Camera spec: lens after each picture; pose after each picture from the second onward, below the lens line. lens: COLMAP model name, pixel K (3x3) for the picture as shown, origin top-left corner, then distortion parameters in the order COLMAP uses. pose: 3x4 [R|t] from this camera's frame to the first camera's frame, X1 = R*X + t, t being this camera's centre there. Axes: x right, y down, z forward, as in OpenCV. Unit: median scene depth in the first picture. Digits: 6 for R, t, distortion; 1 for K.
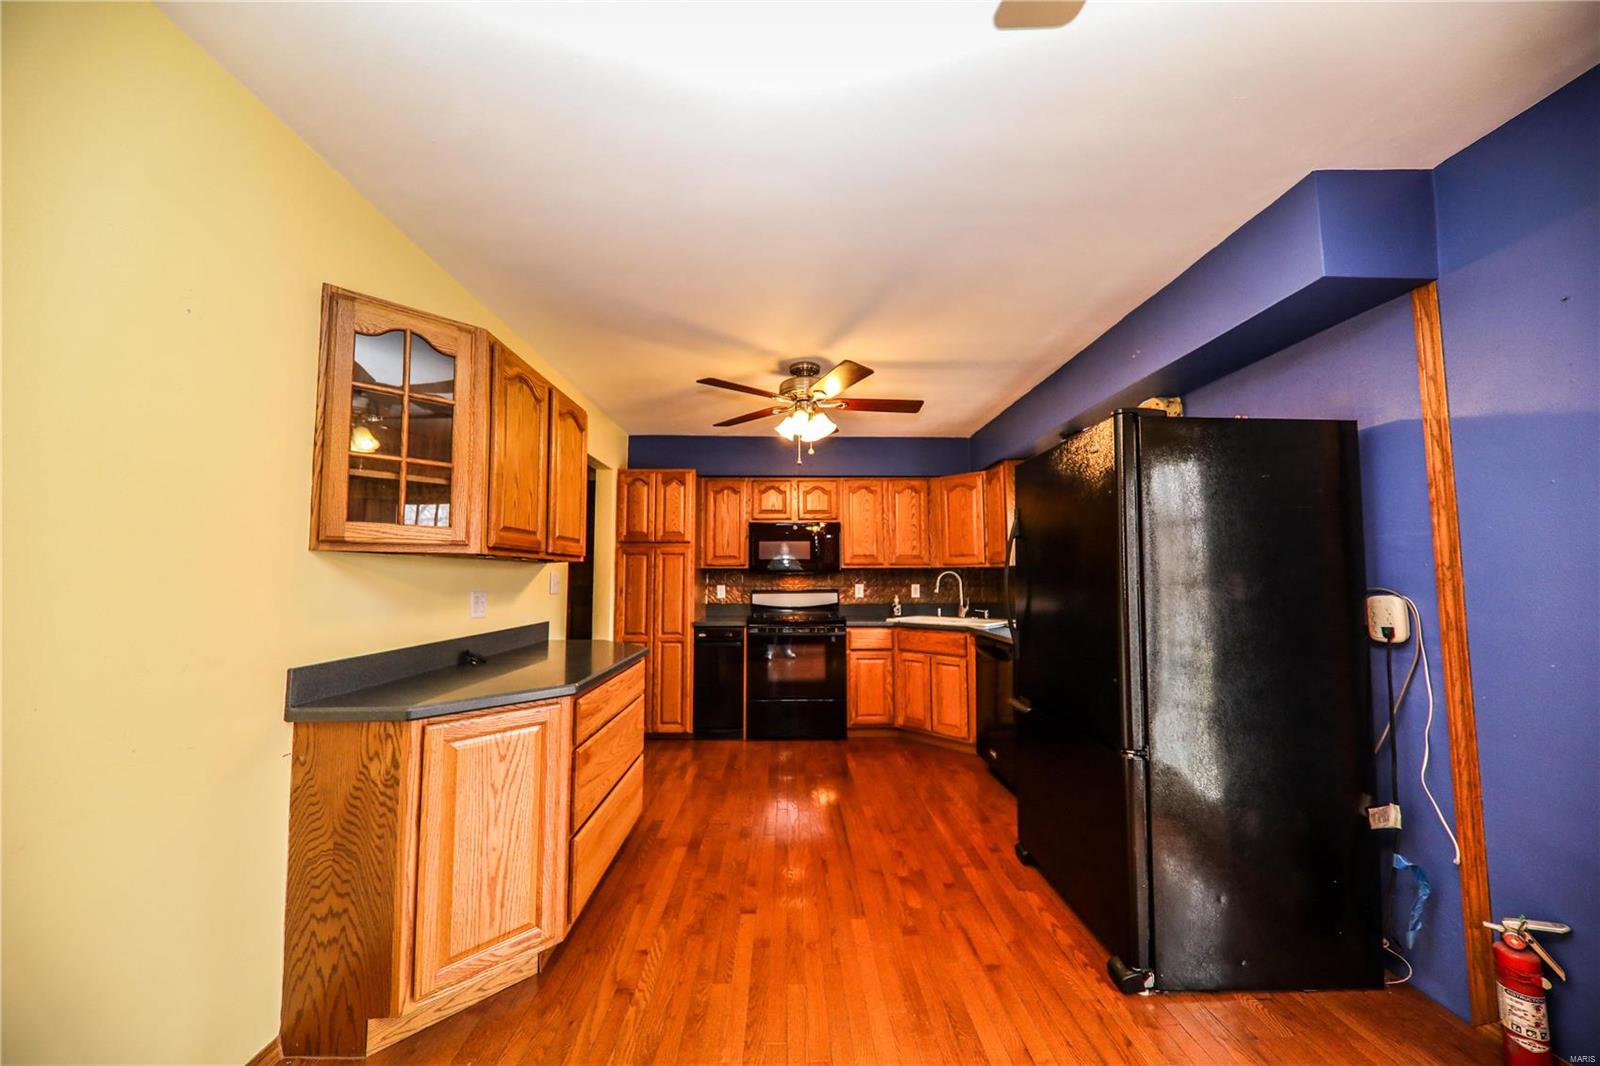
lens RADIAL K [[565.6, 0, 802.4], [0, 565.6, 537.3], [0, 0, 1]] dist [0.002059, 0.000095]
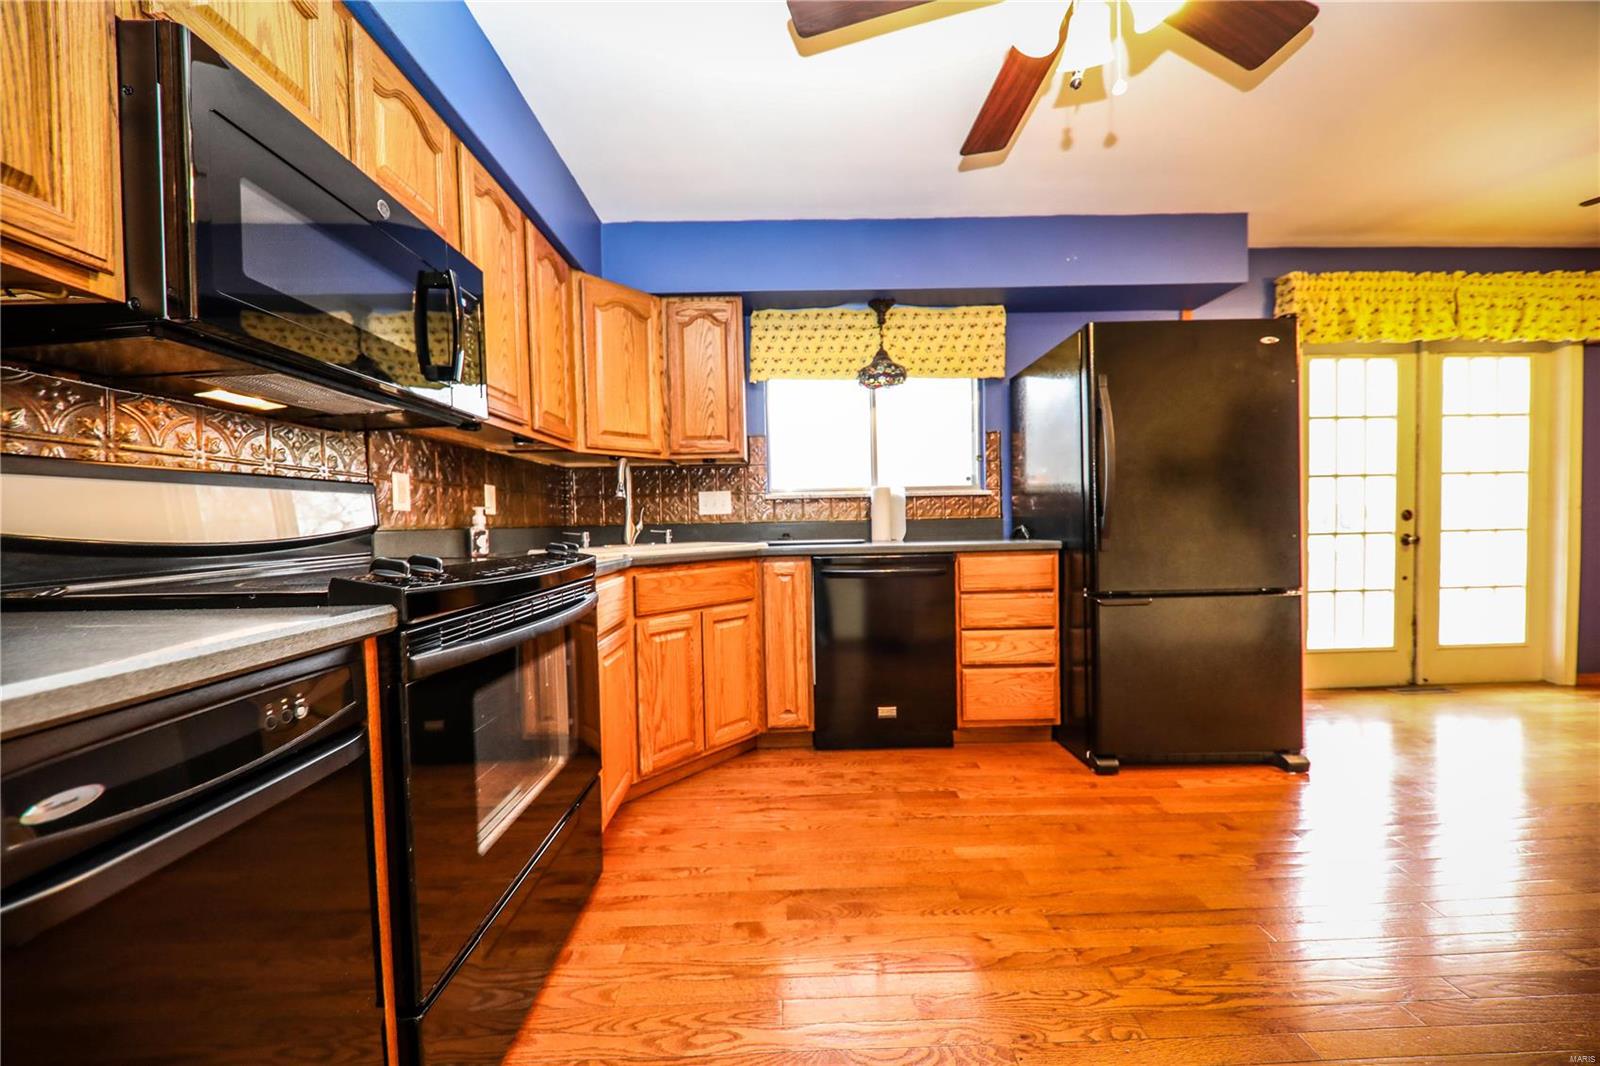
lens RADIAL K [[565.6, 0, 802.2], [0, 565.6, 534.8], [0, 0, 1]] dist [0.002059, 0.000095]
pose [[-0.001314, -0.019683, 0.999805, -0.280926], [-0.050861, 0.998514, 0.019591, 0.115630], [-0.998705, -0.050825, -0.002313, 0.857396]]
